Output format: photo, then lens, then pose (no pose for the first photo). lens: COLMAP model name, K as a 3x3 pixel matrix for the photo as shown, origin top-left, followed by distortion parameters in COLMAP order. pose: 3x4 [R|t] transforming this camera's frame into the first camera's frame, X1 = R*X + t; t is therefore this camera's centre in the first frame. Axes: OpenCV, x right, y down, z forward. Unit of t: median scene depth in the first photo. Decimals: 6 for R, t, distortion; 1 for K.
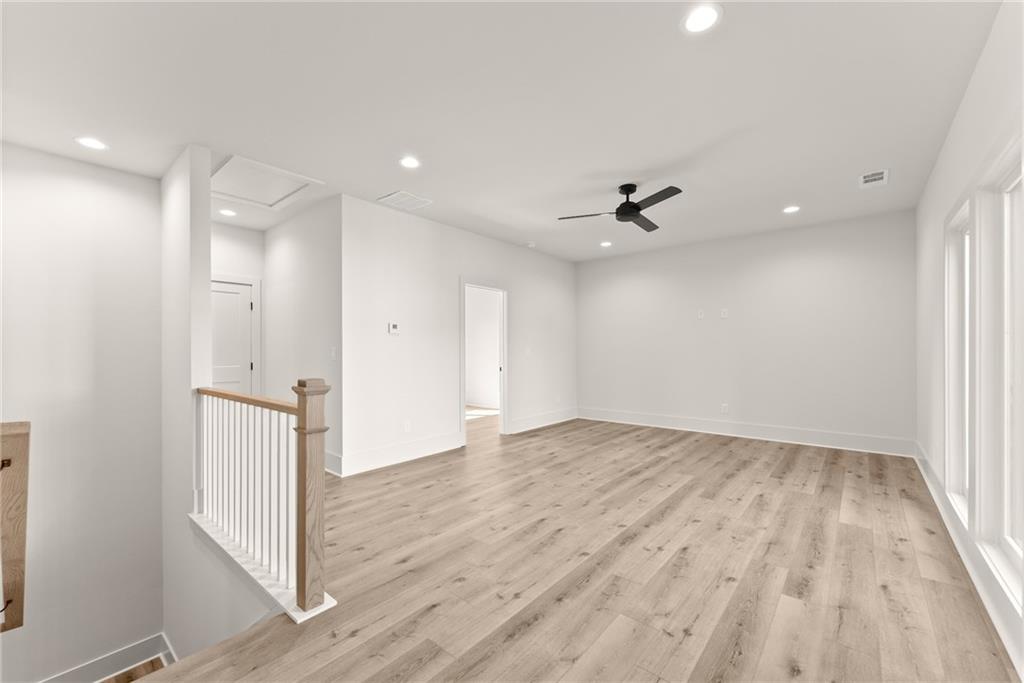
lens RADIAL K [[416.4, 0, 511.2], [0, 416.4, 348.5], [0, 0, 1]] dist [0.002520, 0.000083]
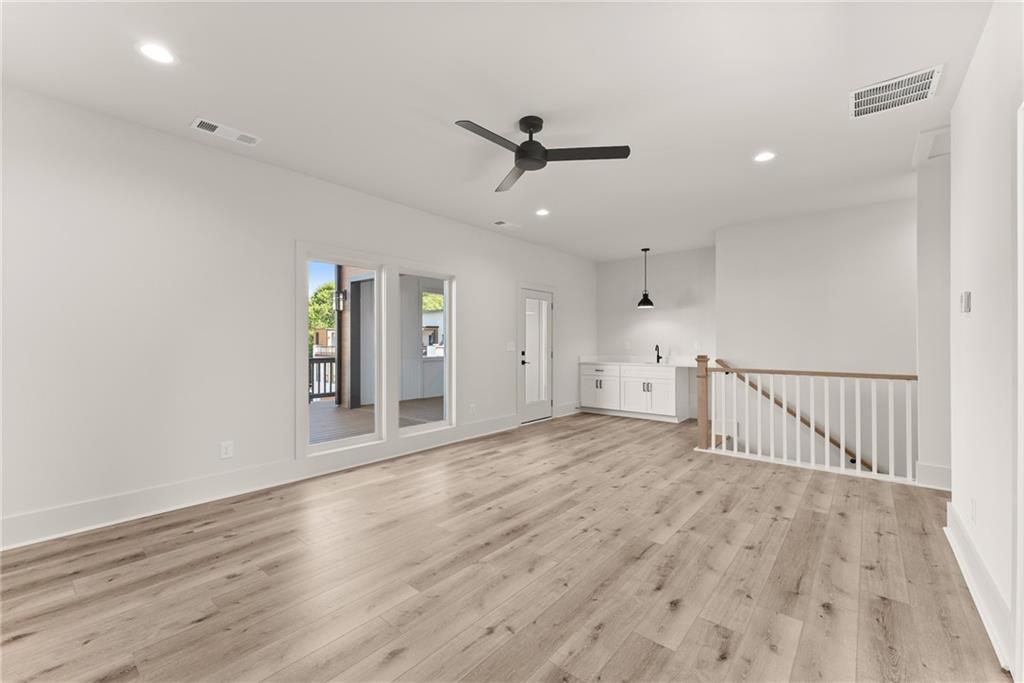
lens RADIAL K [[416.4, 0, 510.3], [0, 416.4, 340.7], [0, 0, 1]] dist [0.002520, 0.000083]
pose [[-0.999959, 0.003294, 0.008488, 0.289929], [0.003233, 0.999969, -0.007132, 0.000055], [-0.008512, -0.007104, -0.999939, 1.615093]]
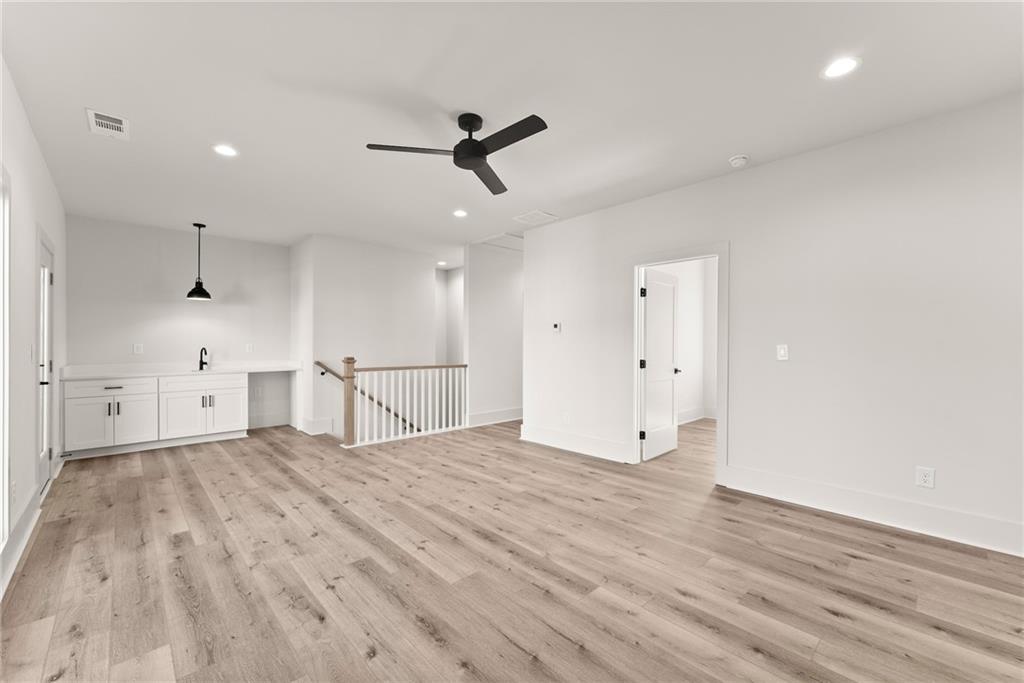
lens RADIAL K [[416.4, 0, 511.1], [0, 416.4, 345.7], [0, 0, 1]] dist [0.002520, 0.000083]
pose [[-0.121211, 0.004308, -0.992617, 0.914768], [0.000133, 0.999991, 0.004323, -0.004949], [0.992627, 0.000392, -0.121211, 1.082041]]
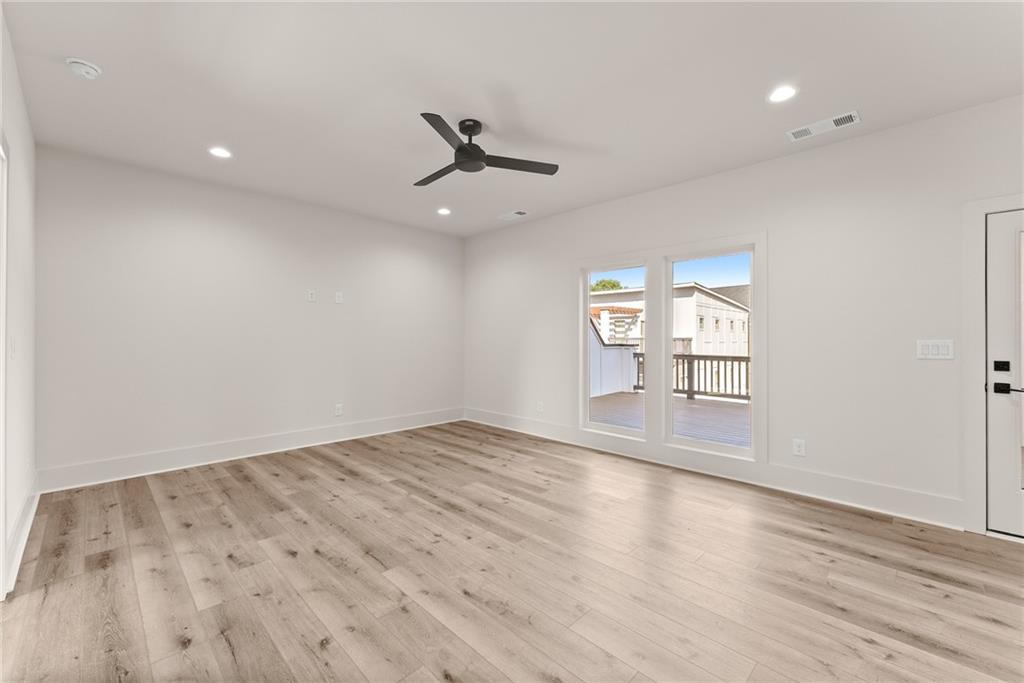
lens RADIAL K [[416.4, 0, 511.4], [0, 416.4, 337.7], [0, 0, 1]] dist [0.002520, 0.000083]
pose [[0.079929, 0.007488, 0.996772, -0.428882], [-0.005817, 0.999958, -0.007045, 0.000455], [-0.996784, -0.005235, 0.079969, 0.809662]]
